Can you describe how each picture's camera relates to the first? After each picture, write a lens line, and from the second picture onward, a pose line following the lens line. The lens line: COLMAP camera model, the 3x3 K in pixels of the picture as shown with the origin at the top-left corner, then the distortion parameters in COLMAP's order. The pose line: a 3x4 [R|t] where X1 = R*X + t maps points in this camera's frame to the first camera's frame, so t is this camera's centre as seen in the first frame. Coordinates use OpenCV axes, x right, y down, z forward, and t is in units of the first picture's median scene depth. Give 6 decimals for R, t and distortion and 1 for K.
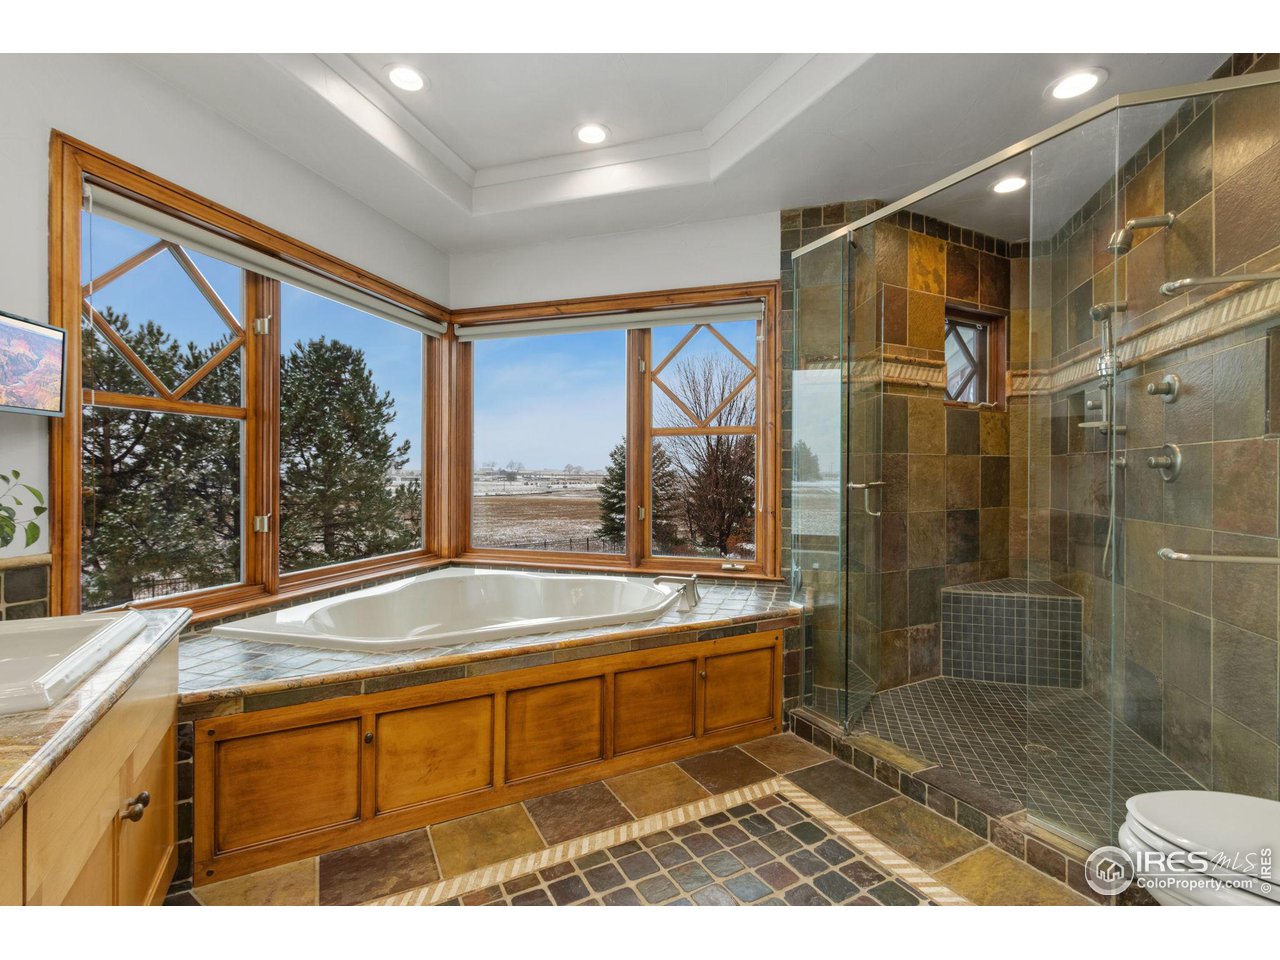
lens RADIAL K [[589.3, 0, 637.4], [0, 589.3, 477.0], [0, 0, 1]] dist [0.007624, -0.001330]
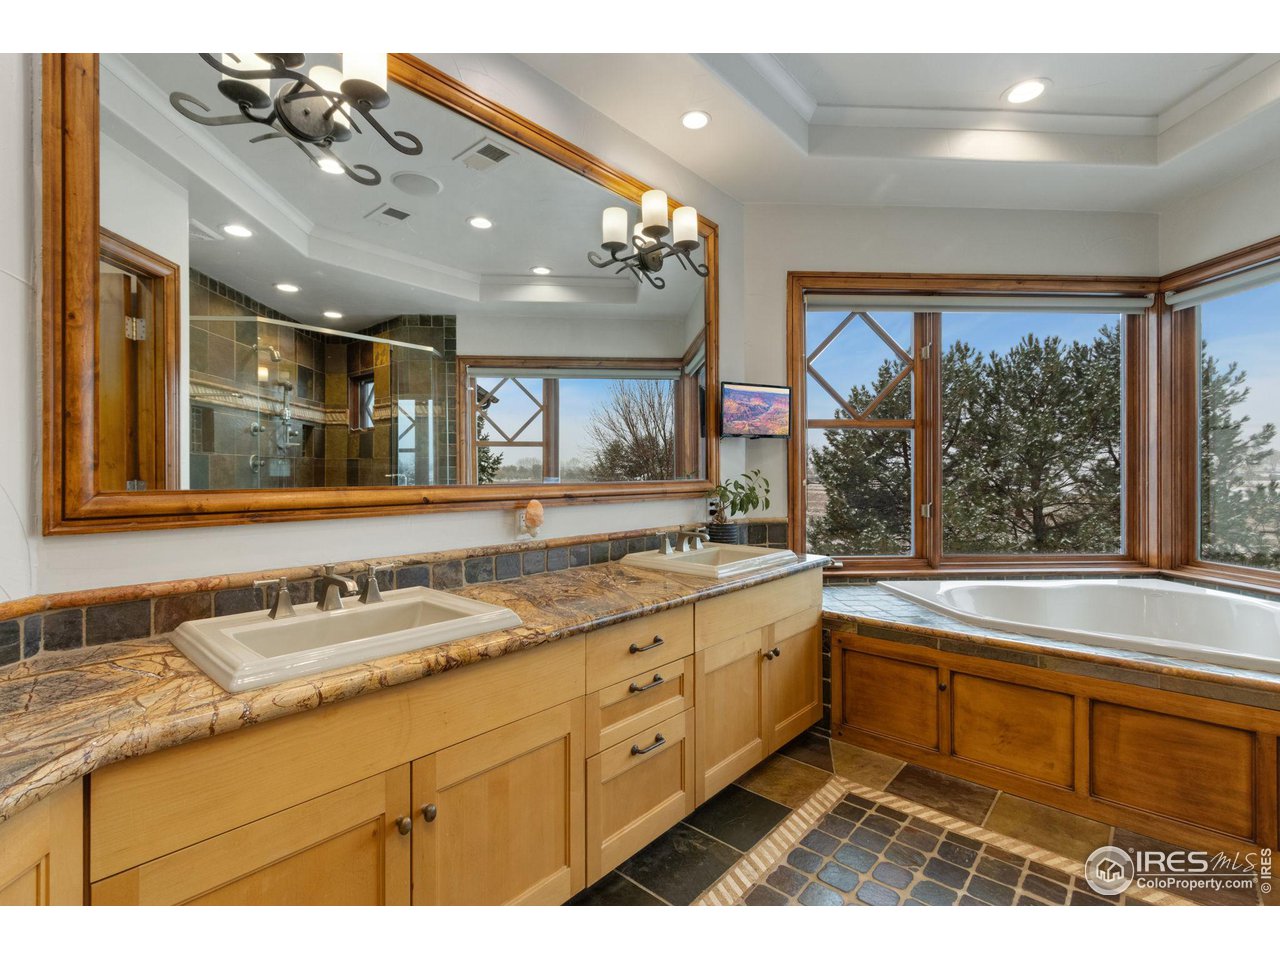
lens RADIAL K [[589.3, 0, 636.0], [0, 589.3, 475.5], [0, 0, 1]] dist [0.007624, -0.001330]
pose [[0.353472, 0.001413, -0.935444, 0.260169], [-0.000369, 0.999999, 0.001372, 0.002830], [0.935445, -0.000140, 0.353472, -0.011432]]
